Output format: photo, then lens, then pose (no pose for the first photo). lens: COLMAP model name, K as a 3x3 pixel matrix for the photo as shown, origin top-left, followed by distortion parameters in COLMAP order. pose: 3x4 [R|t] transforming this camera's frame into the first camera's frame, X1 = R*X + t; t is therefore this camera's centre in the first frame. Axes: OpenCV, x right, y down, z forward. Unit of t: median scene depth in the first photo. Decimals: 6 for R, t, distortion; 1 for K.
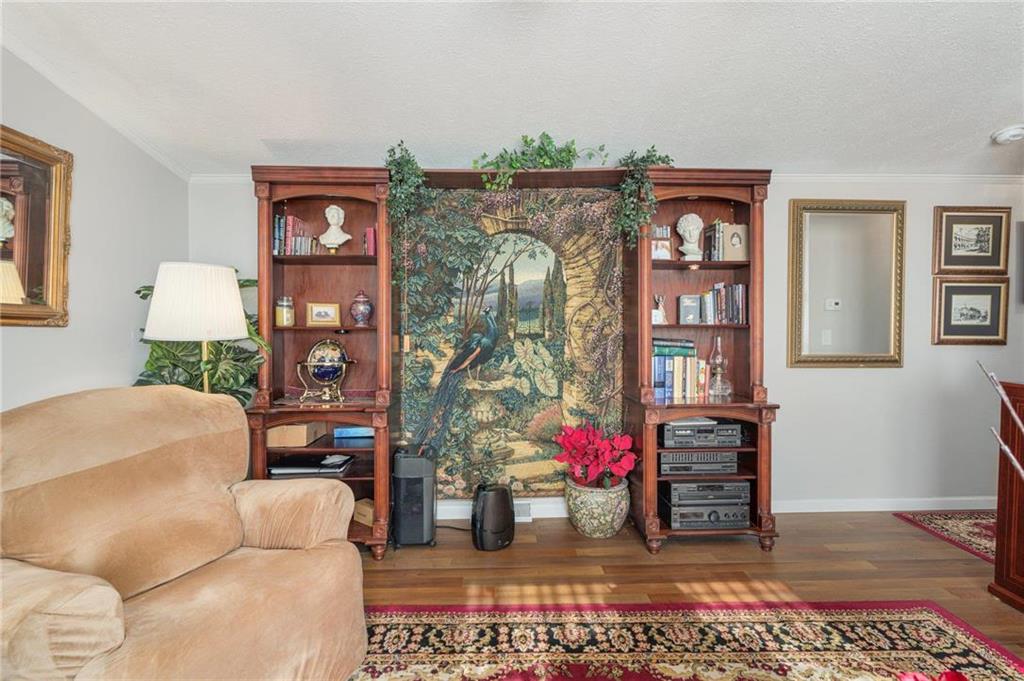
lens RADIAL K [[474.9, 0, 512.9], [0, 474.9, 333.2], [0, 0, 1]] dist [-0.003235, -0.000431]
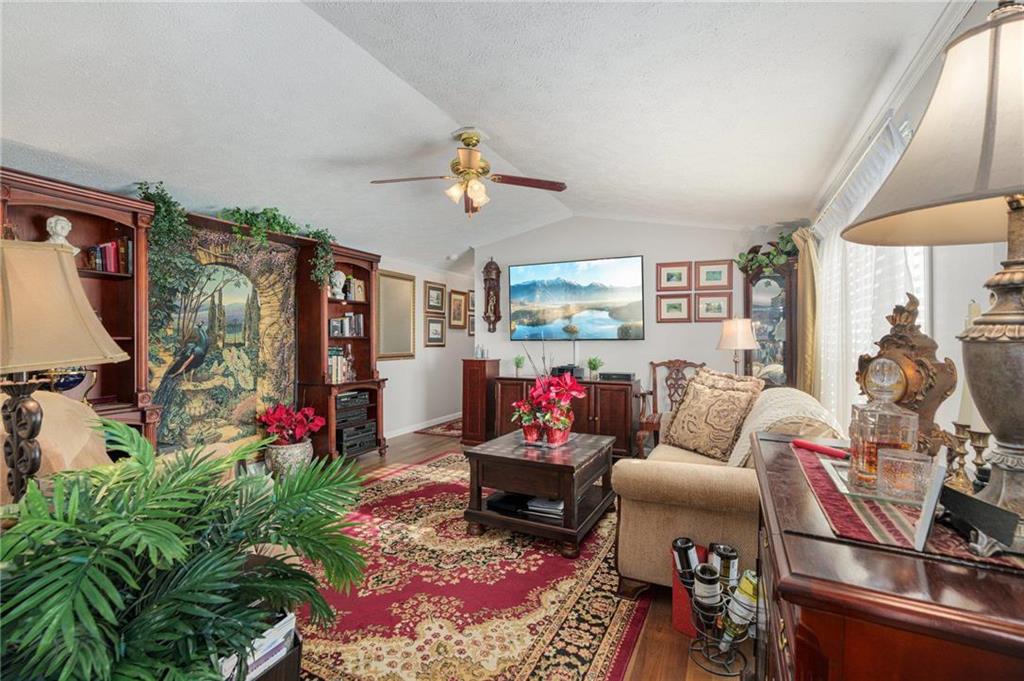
lens RADIAL K [[462.0, 0, 514.2], [0, 462.0, 336.3], [0, 0, 1]] dist [-0.000906, 0.000427]
pose [[0.457085, 0.005447, 0.889406, -0.752772], [0.019187, 0.999688, -0.015983, 0.017220], [-0.889216, 0.024371, 0.456838, -0.278956]]
